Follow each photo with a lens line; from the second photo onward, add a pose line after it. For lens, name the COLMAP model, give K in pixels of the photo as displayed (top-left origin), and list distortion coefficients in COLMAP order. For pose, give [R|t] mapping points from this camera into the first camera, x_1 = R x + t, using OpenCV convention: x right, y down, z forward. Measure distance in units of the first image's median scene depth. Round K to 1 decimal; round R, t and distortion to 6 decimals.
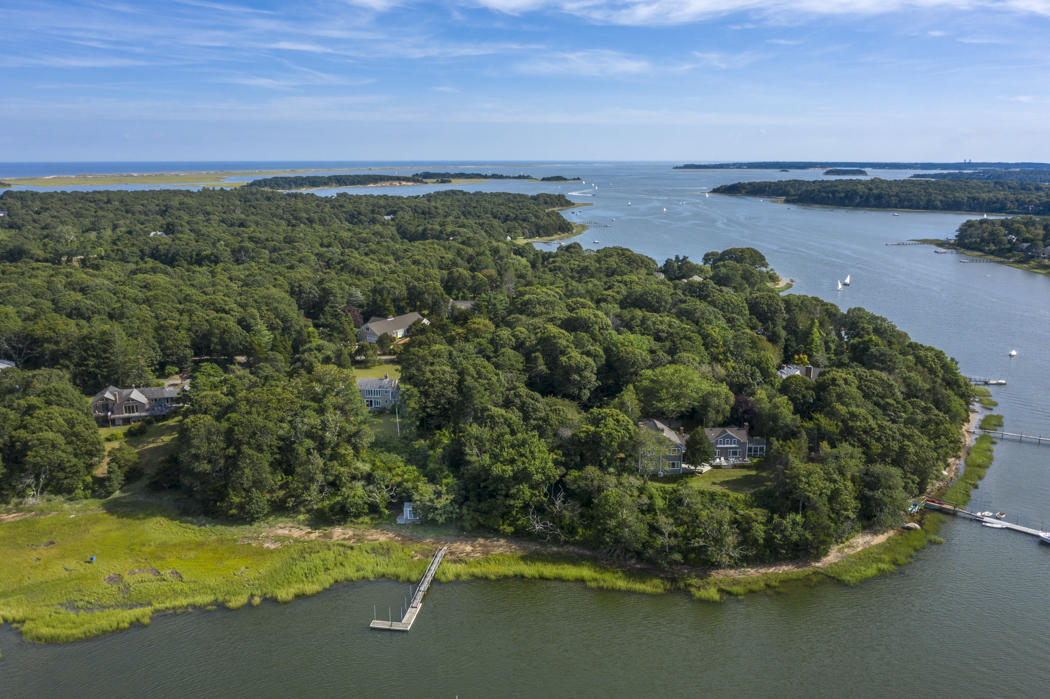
lens RADIAL K [[828.9, 0, 525.0], [0, 828.9, 349.5], [0, 0, 1]] dist [-0.014687, -0.009989]
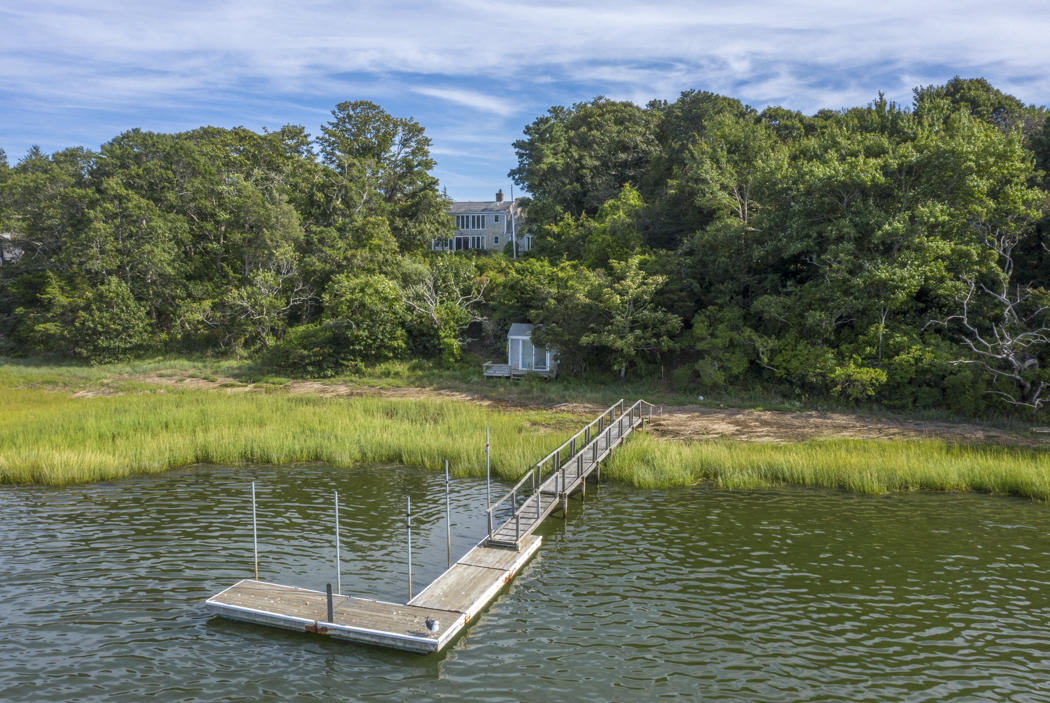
lens RADIAL K [[828.9, 0, 525.0], [0, 828.9, 351.5], [0, 0, 1]] dist [-0.014687, -0.009989]
pose [[0.984089, 0.030088, -0.175110, -0.081485], [-0.054711, 0.988984, -0.137540, 0.244749], [0.169042, 0.144932, 0.974895, 0.681317]]
